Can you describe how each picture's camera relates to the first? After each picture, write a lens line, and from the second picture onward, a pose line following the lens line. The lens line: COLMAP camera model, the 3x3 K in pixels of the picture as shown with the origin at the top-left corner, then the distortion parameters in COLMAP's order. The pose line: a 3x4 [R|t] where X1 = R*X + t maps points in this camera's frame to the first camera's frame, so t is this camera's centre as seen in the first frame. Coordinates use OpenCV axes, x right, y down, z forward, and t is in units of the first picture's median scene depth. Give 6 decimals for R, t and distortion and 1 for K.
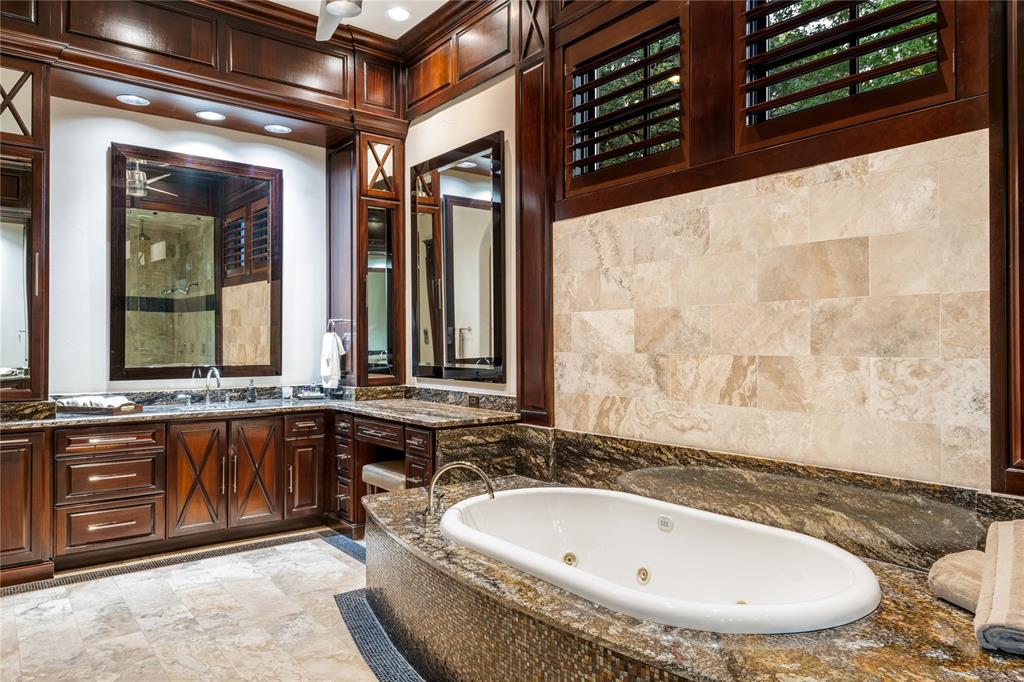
lens RADIAL K [[672.2, 0, 514.1], [0, 672.2, 340.4], [0, 0, 1]] dist [0.009790, -0.000824]
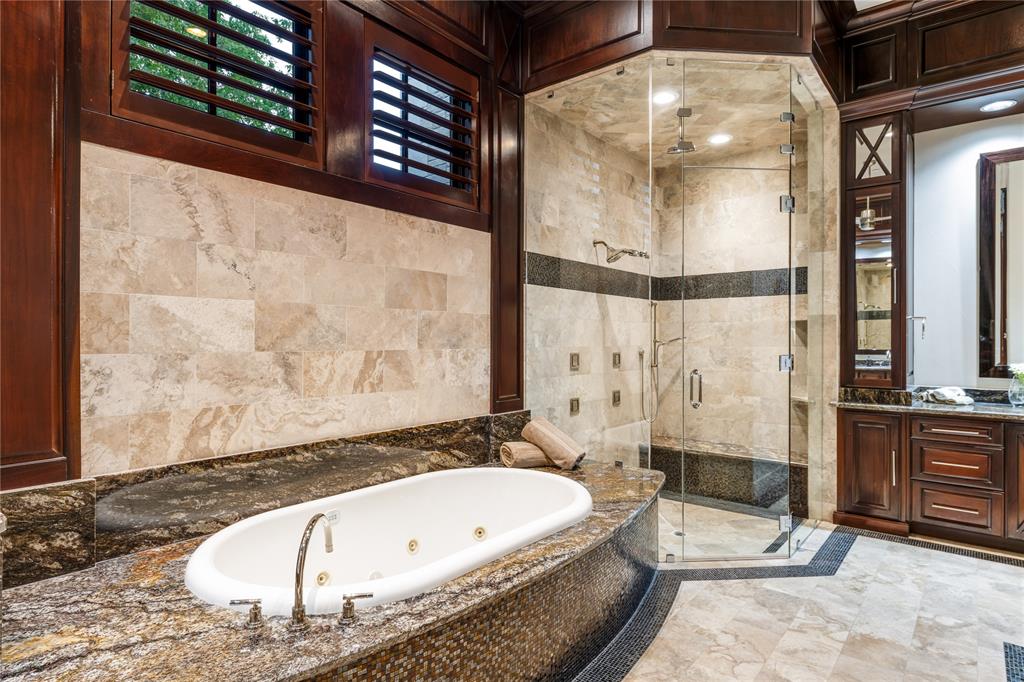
lens RADIAL K [[566.0, 0, 514.5], [0, 566.0, 340.8], [0, 0, 1]] dist [0.006686, -0.001307]
pose [[-0.224506, -0.001197, 0.974472, -0.701956], [-0.007310, 0.999973, -0.000455, 0.003332], [-0.974445, -0.007225, -0.224508, 0.966397]]
